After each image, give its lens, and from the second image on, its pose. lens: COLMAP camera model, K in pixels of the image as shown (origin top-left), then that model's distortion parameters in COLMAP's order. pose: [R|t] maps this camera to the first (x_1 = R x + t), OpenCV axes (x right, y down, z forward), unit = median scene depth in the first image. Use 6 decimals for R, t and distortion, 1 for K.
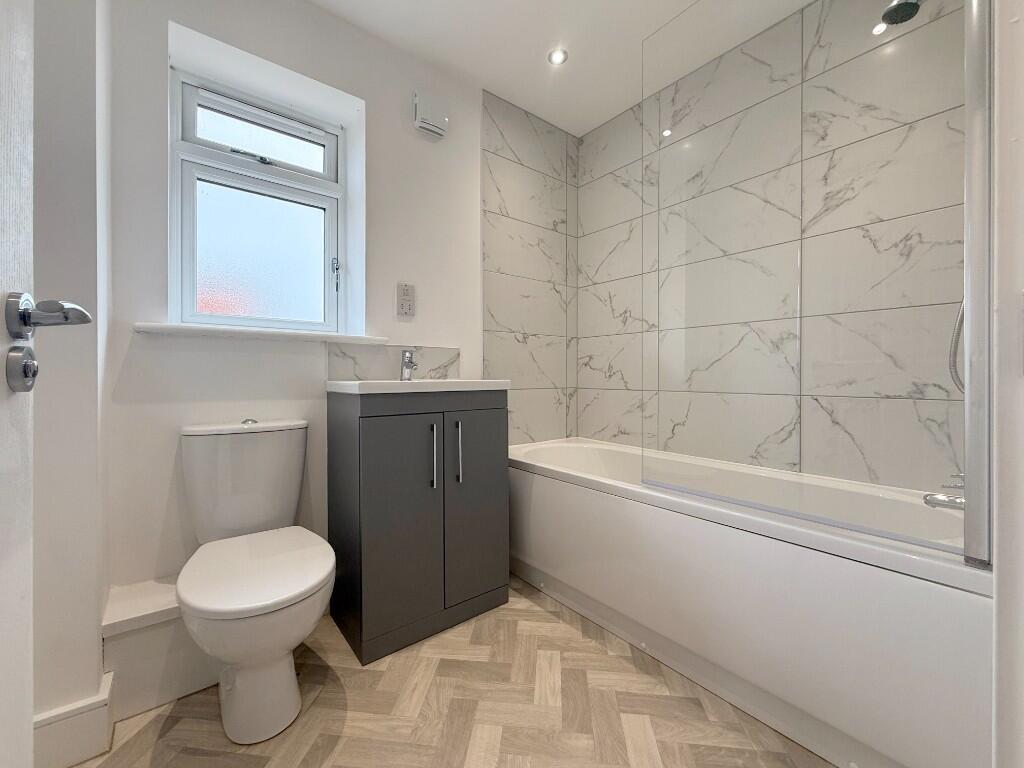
lens RADIAL K [[410.3, 0, 506.5], [0, 410.3, 391.0], [0, 0, 1]] dist [-0.000231, -0.000020]
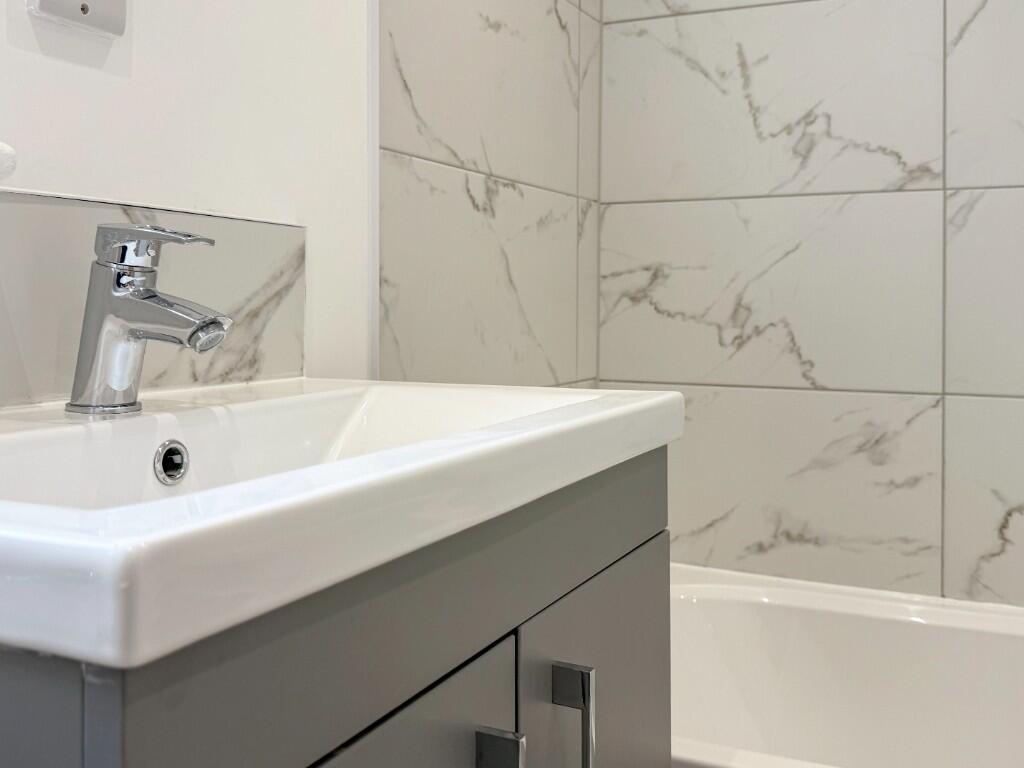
lens RADIAL K [[1051.9, 0, 512.1], [0, 1051.9, 333.3], [0, 0, 1]] dist [0.116624, -0.273631]
pose [[0.897370, -0.008484, 0.441198, -0.224017], [0.012009, 0.999914, -0.005196, -0.040463], [-0.441116, 0.009961, 0.897395, 0.420085]]
